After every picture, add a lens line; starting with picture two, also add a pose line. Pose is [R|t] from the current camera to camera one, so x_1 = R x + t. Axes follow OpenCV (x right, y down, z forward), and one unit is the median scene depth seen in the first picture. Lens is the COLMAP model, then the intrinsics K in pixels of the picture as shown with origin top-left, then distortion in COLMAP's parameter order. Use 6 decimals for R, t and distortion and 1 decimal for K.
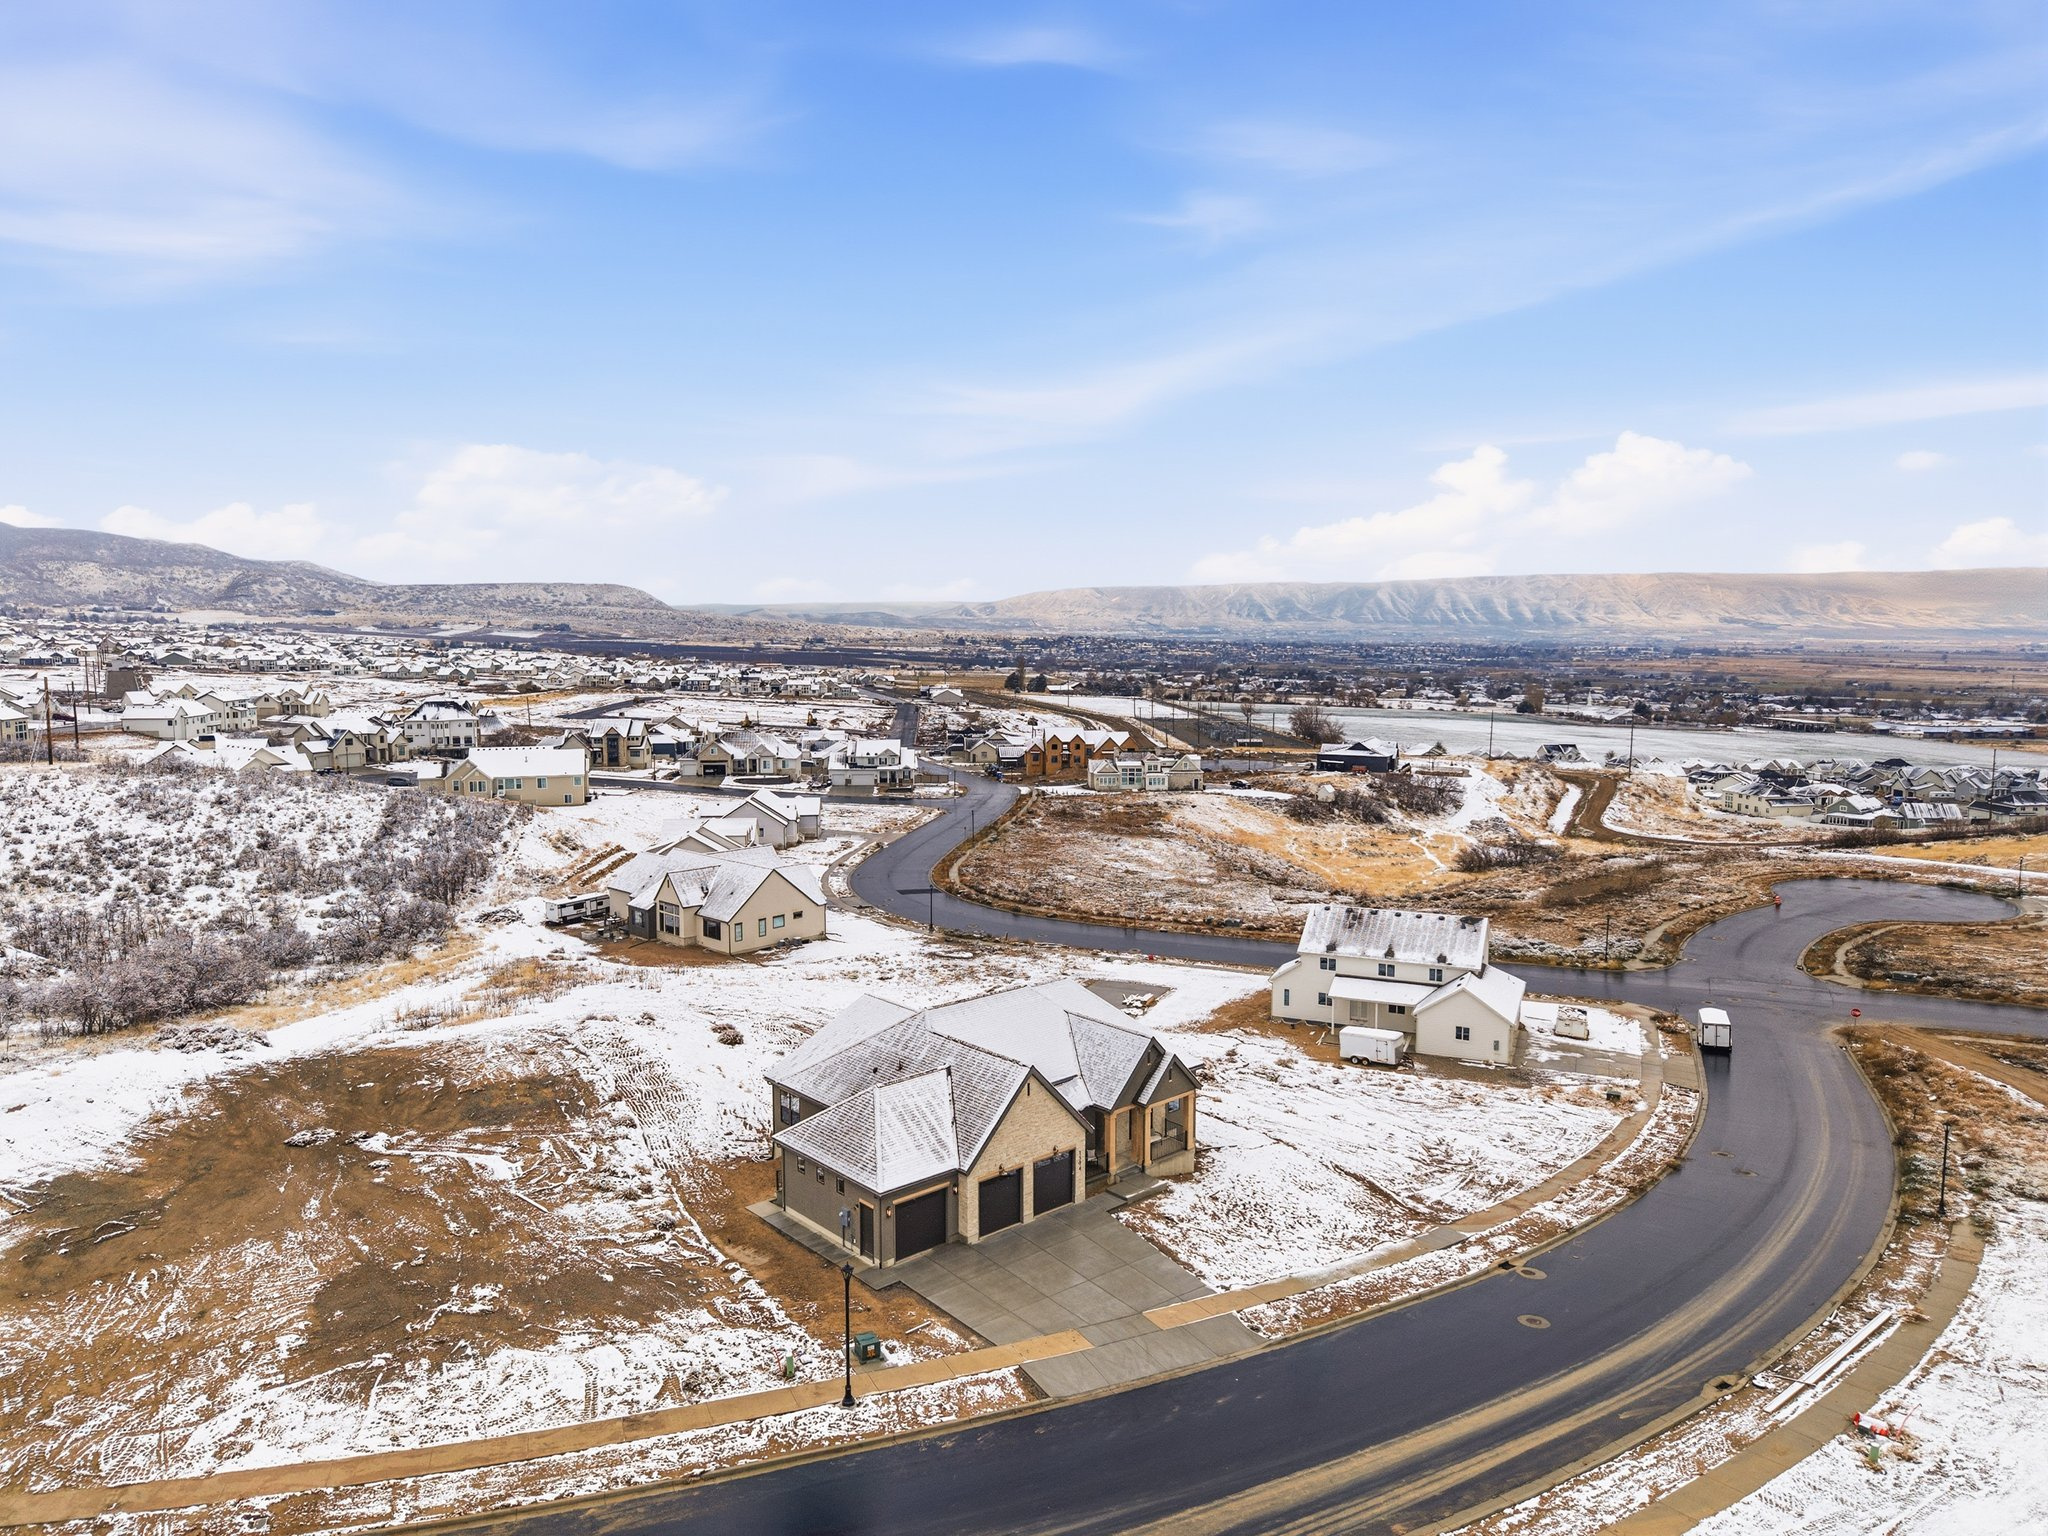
lens RADIAL K [[1375.2, 0, 1034.4], [0, 1375.2, 764.0], [0, 0, 1]] dist [0.037754, -0.042430]
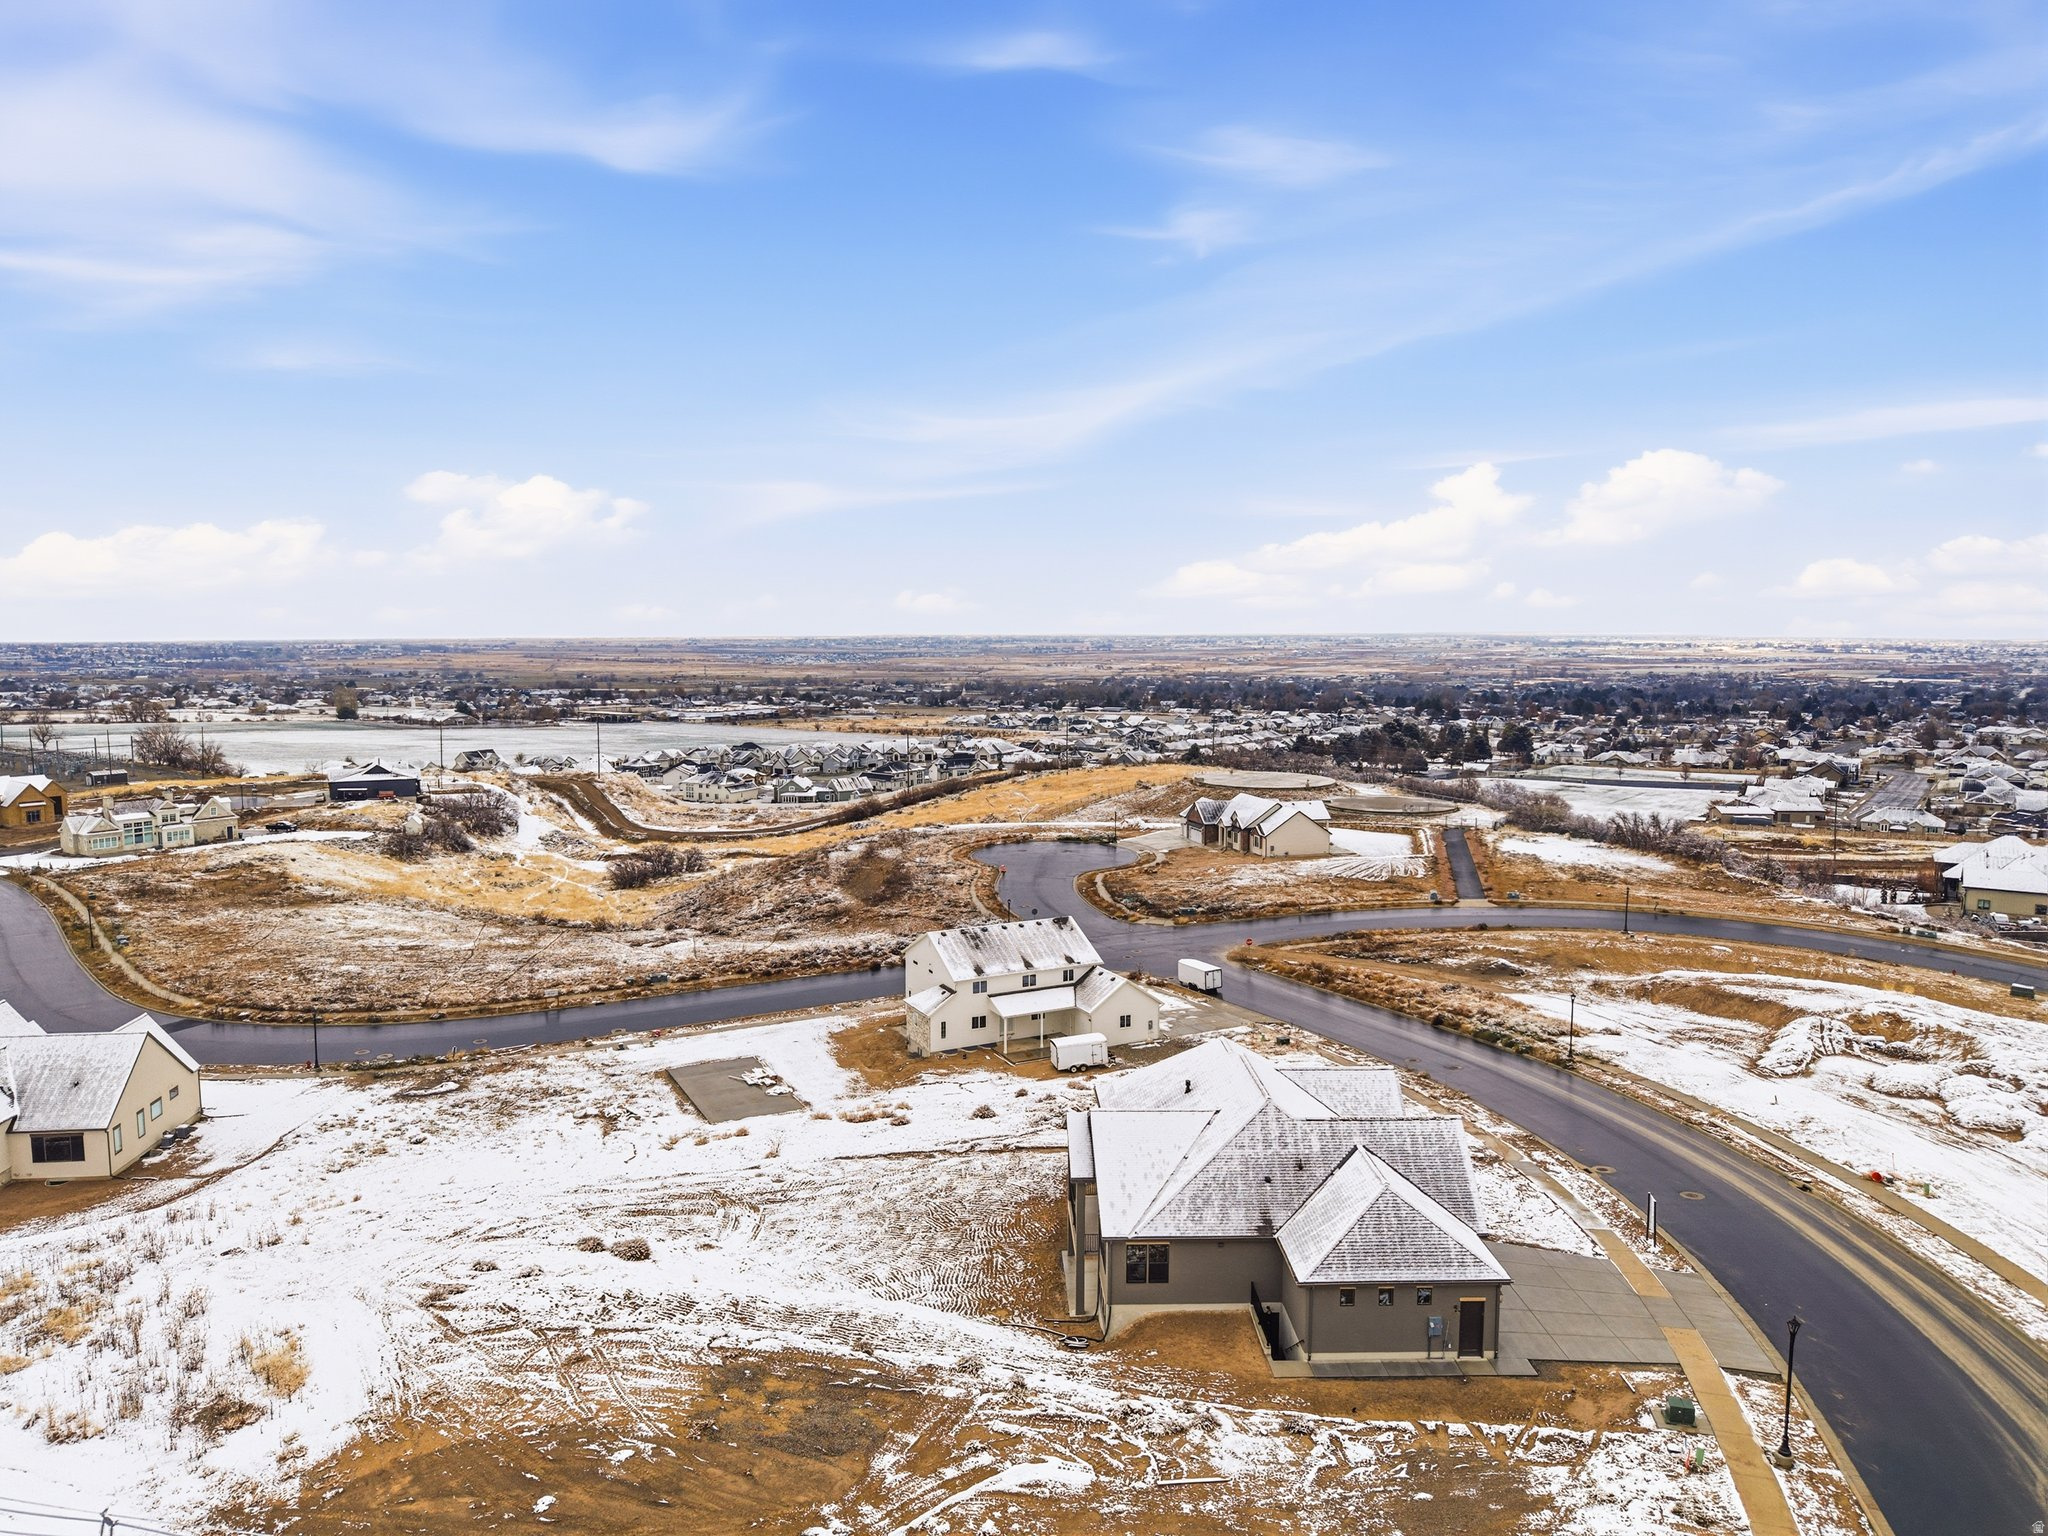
lens RADIAL K [[1375.2, 0, 1034.4], [0, 1375.2, 764.0], [0, 0, 1]] dist [0.037754, -0.042430]
pose [[0.638055, -0.078902, 0.765938, -0.654885], [0.076732, 0.996300, 0.038712, -0.067510], [-0.766158, 0.034072, 0.641748, 0.398763]]
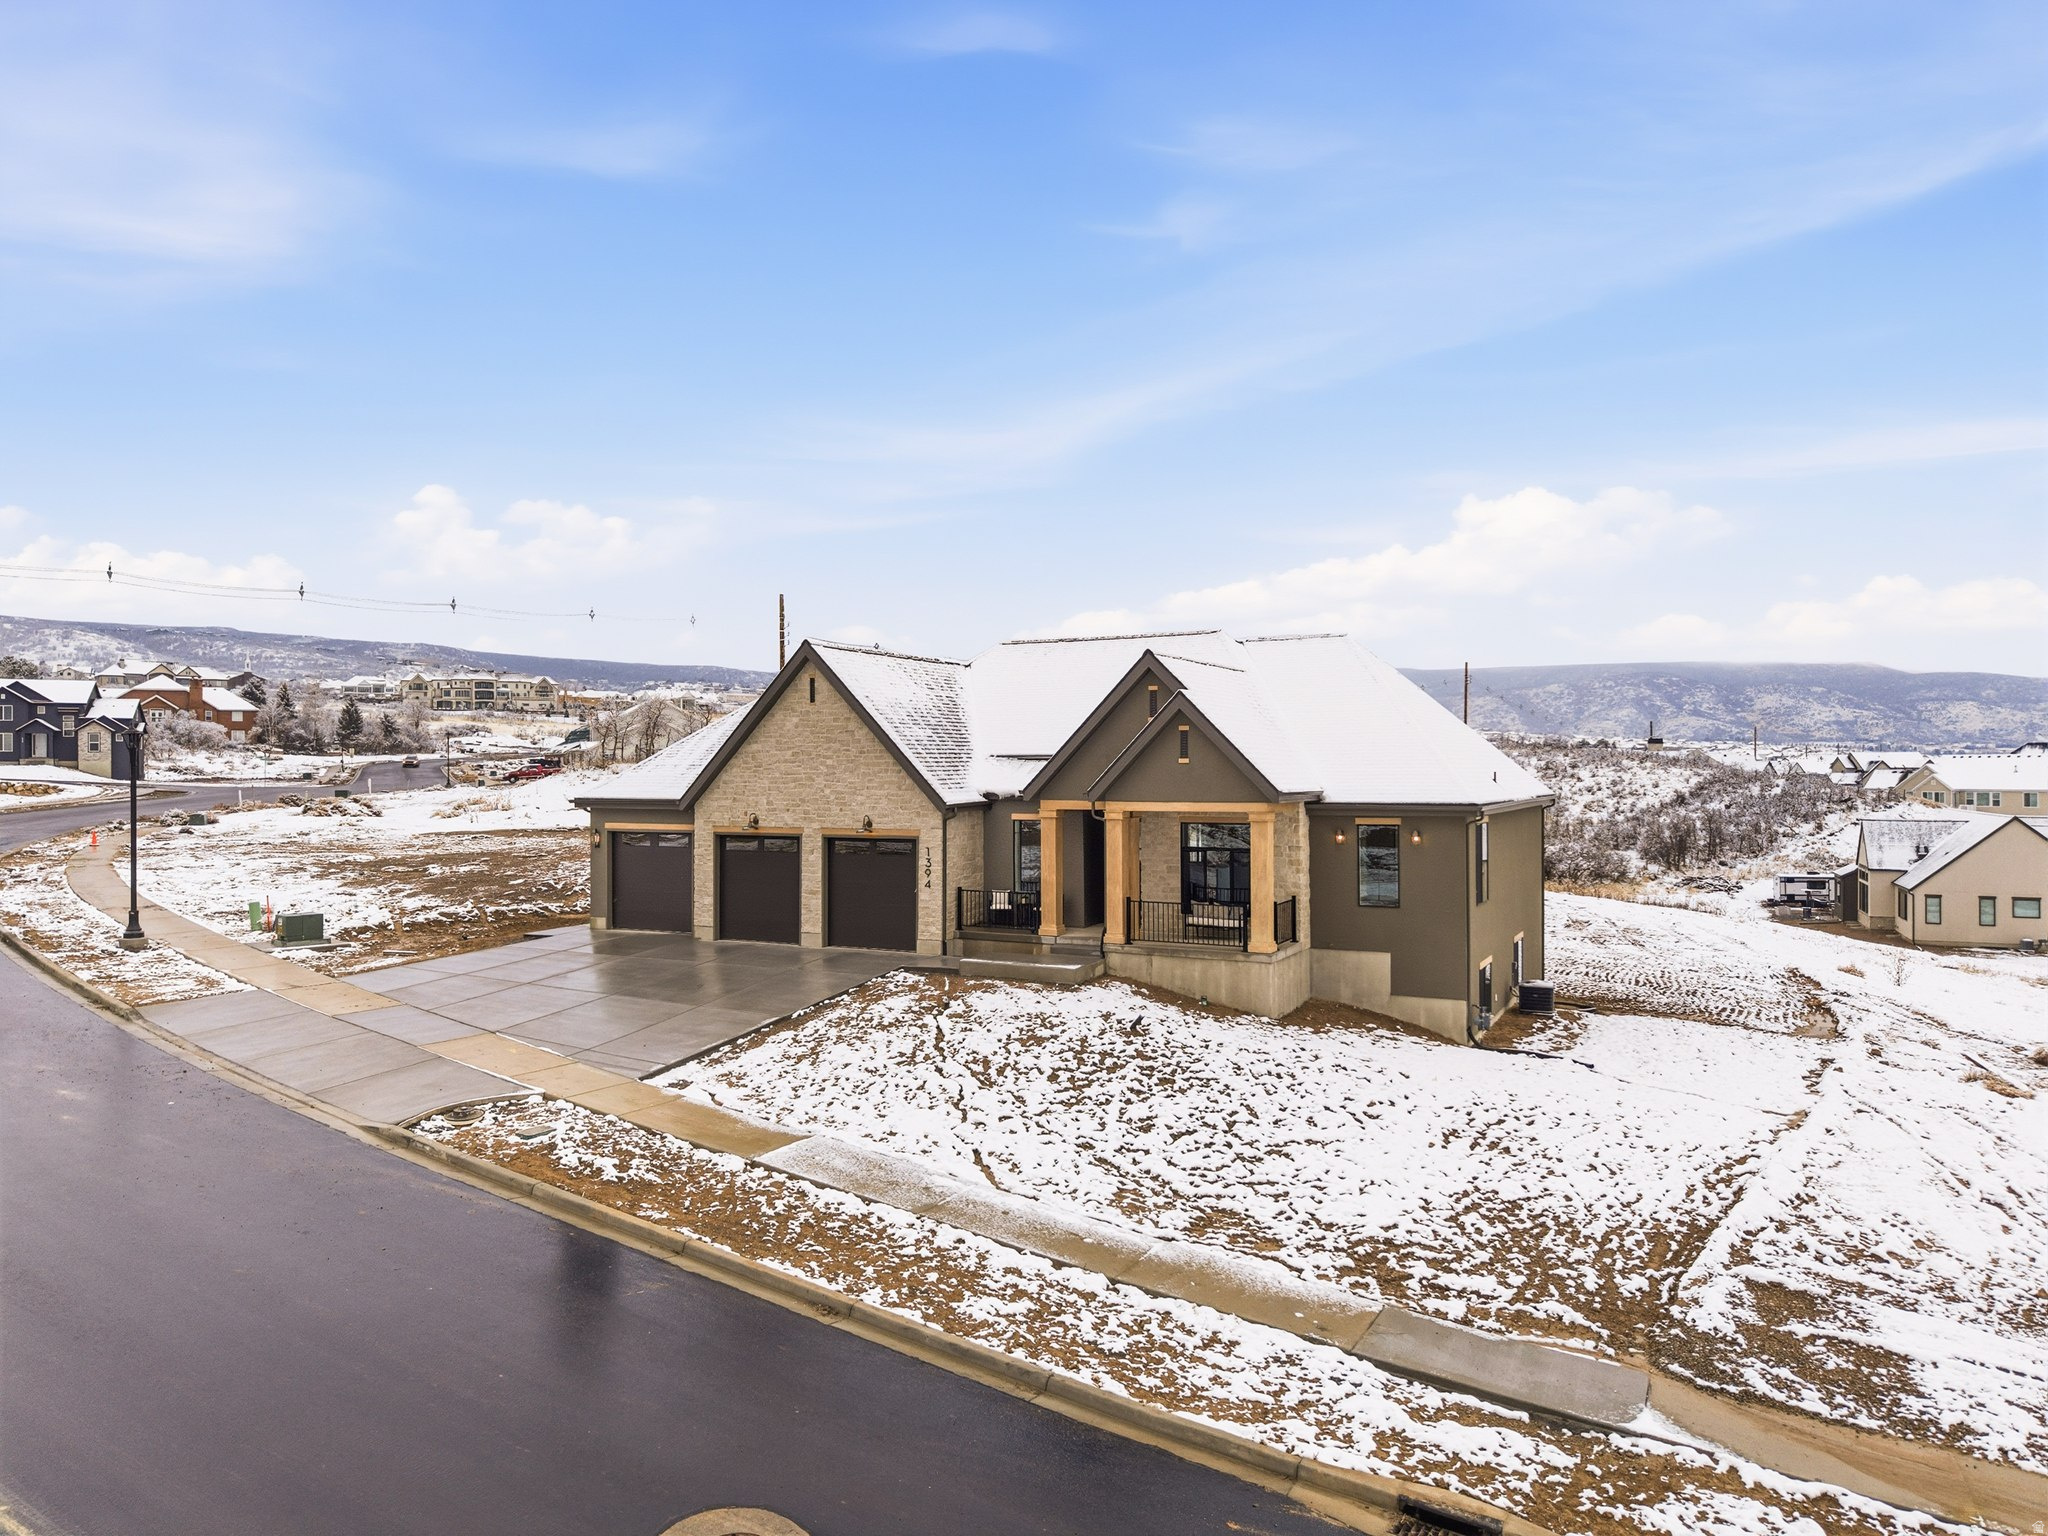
lens RADIAL K [[1375.2, 0, 1034.4], [0, 1375.2, 764.0], [0, 0, 1]] dist [0.037754, -0.042430]
pose [[0.354929, -0.006774, -0.934869, 0.346886], [-0.095976, 0.994426, -0.043643, 0.188985], [0.929954, 0.105215, 0.352301, 0.605419]]
